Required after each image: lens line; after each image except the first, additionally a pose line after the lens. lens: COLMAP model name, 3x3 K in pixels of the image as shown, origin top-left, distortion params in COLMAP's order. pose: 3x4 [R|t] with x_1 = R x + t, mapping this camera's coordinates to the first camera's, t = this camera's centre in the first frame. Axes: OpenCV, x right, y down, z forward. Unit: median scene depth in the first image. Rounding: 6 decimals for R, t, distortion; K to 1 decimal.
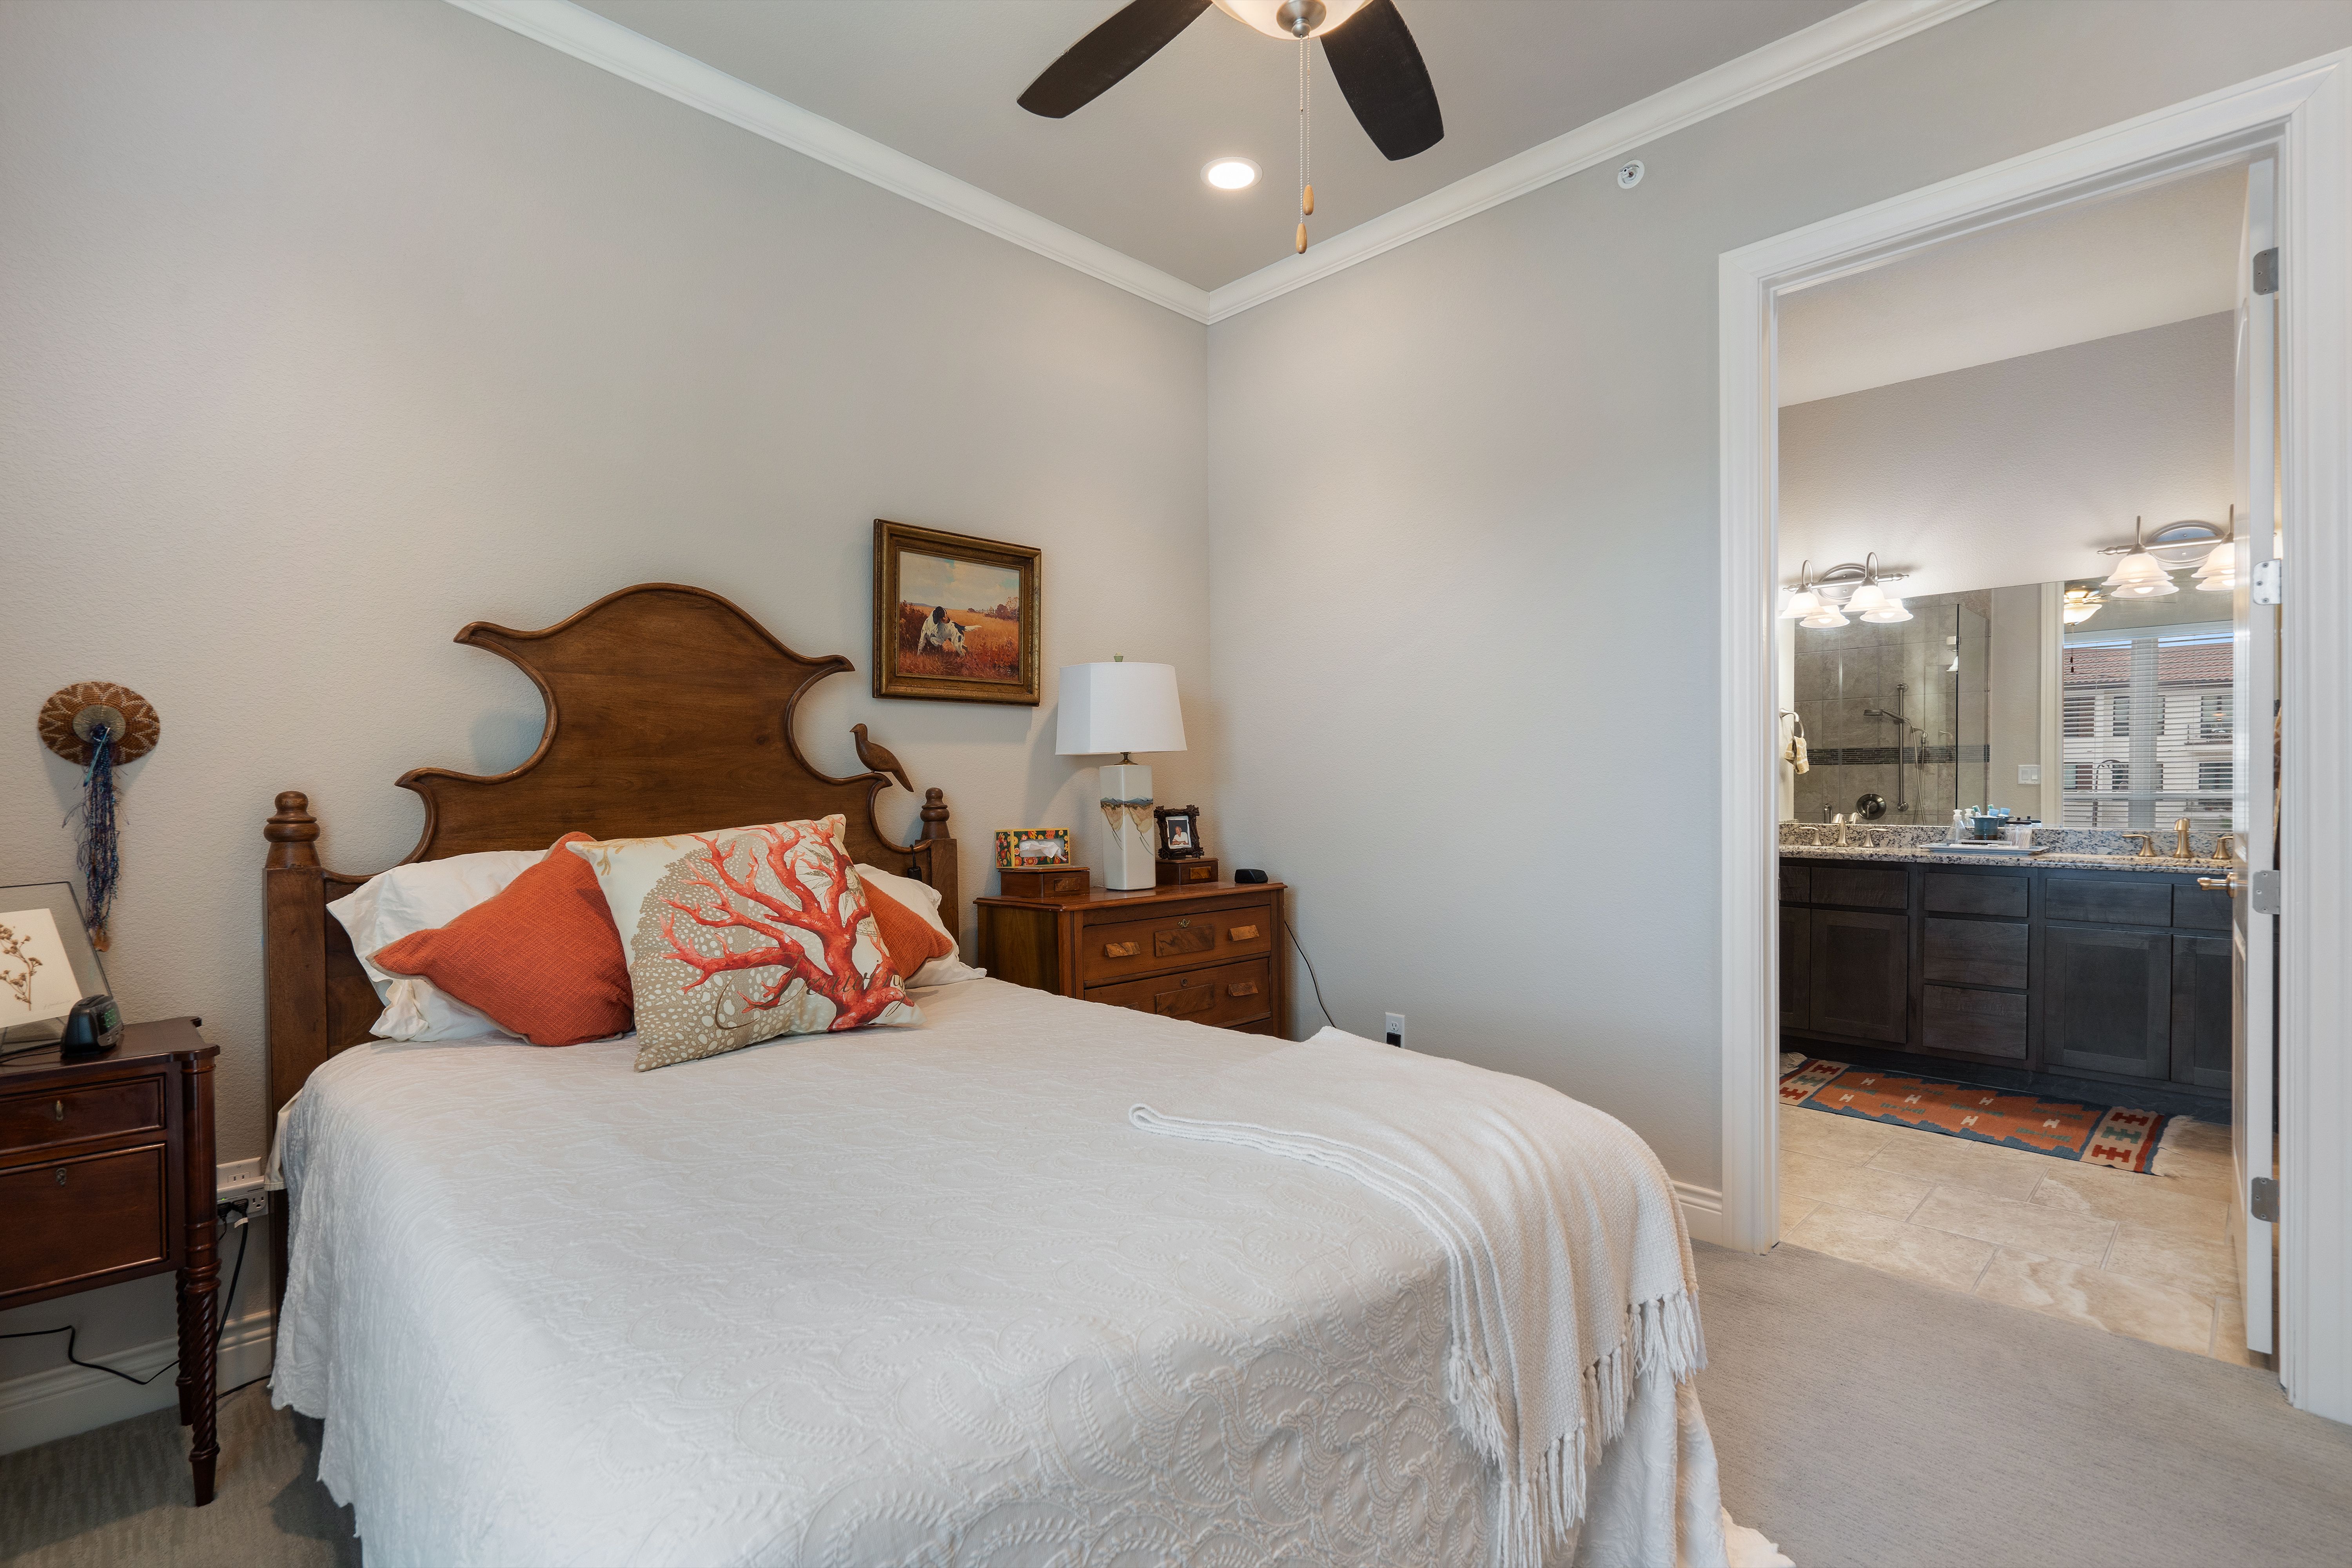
lens RADIAL K [[1107.2, 0, 1172.9], [0, 1107.2, 779.6], [0, 0, 1]] dist [0.001657, 0.000786]
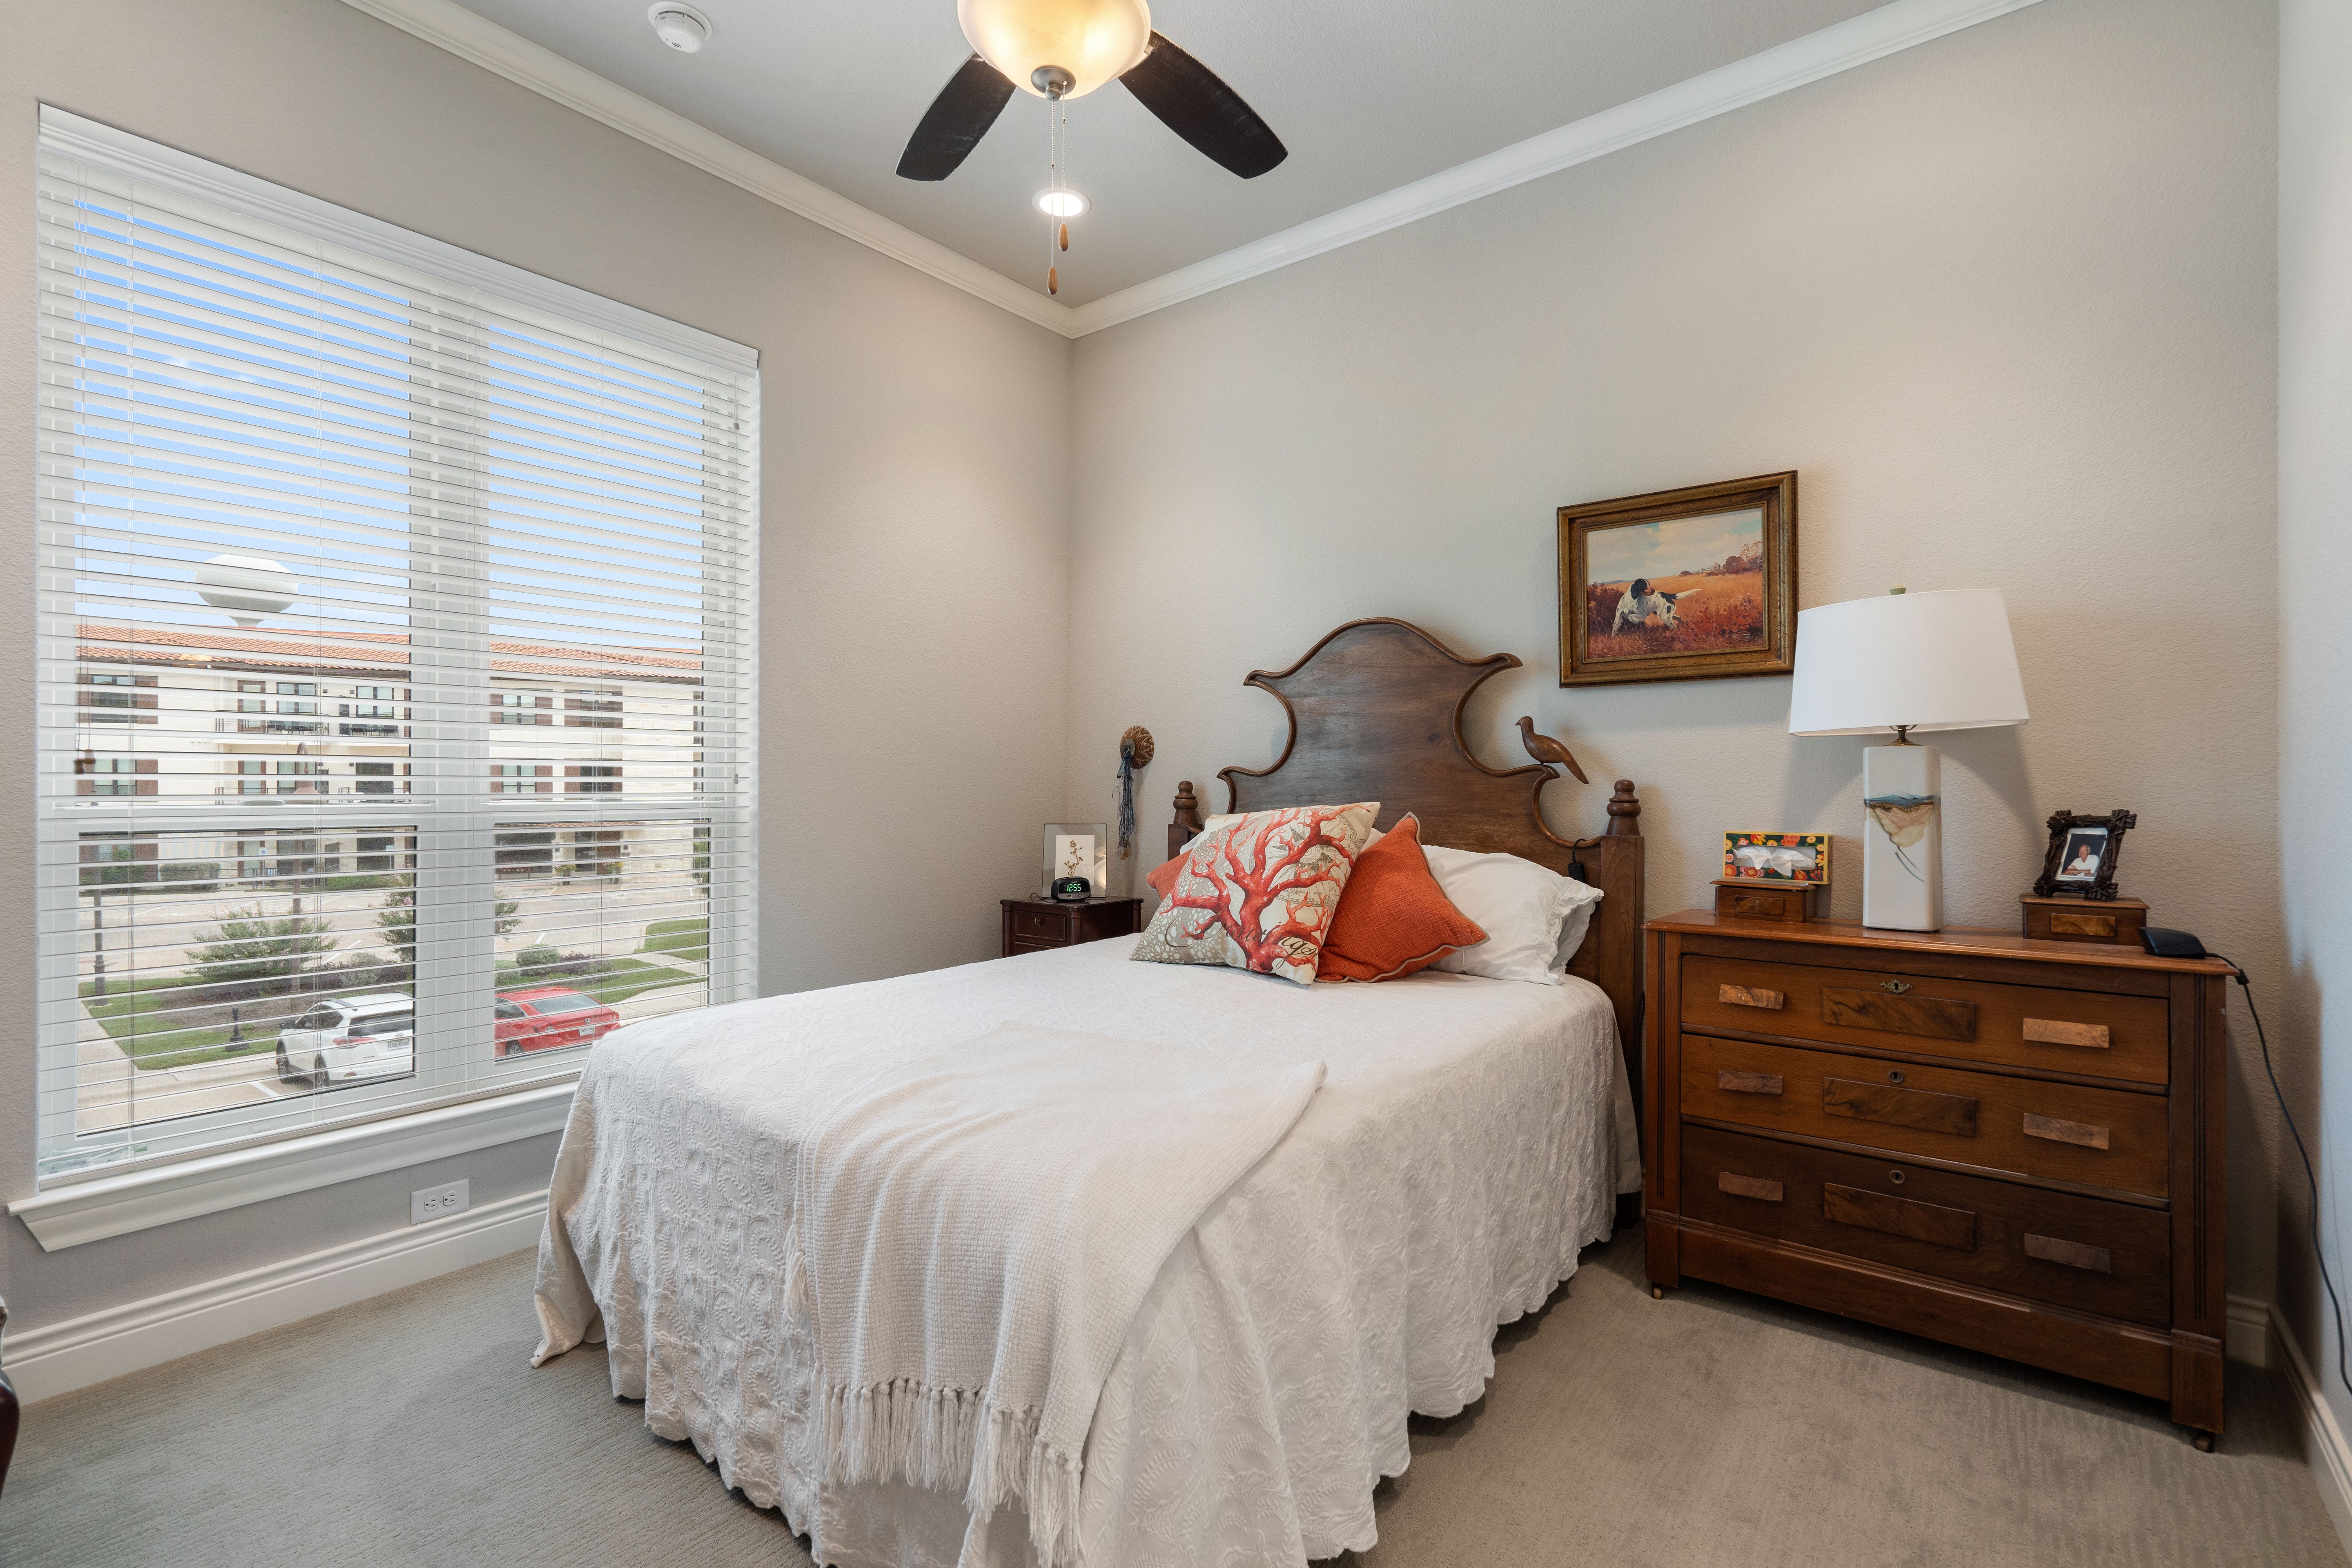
lens RADIAL K [[1099.7, 0, 1170.2], [0, 1099.7, 766.8], [0, 0, 1]] dist [-0.001003, 0.000124]
pose [[0.121712, -0.010900, -0.992506, 0.640154], [0.004593, 0.999935, -0.010419, 0.004514], [0.992555, -0.003290, 0.121755, 0.519139]]
